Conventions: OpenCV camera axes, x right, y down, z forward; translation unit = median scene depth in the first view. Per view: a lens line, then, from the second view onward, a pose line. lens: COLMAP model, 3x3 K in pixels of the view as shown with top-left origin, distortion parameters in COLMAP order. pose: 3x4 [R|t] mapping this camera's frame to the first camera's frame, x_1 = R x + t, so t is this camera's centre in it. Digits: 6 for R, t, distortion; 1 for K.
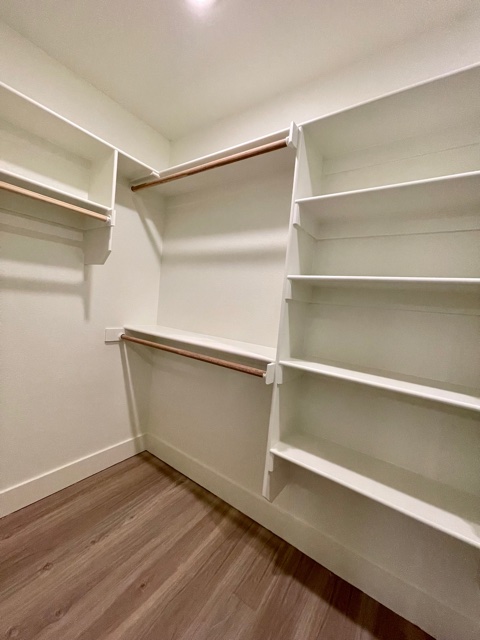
lens RADIAL K [[259.0, 0, 241.3], [0, 259.0, 320.0], [0, 0, 1]] dist [-0.001208, 0.000619]
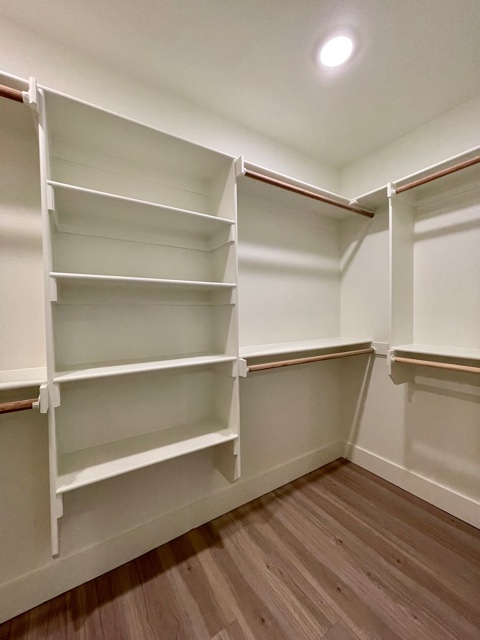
lens RADIAL K [[259.0, 0, 241.3], [0, 259.0, 320.0], [0, 0, 1]] dist [-0.001208, 0.000619]
pose [[0.372323, -0.122222, 0.920020, -0.350052], [0.101037, 0.990737, 0.090728, -0.037161], [-0.922587, 0.059176, 0.381224, 0.143380]]
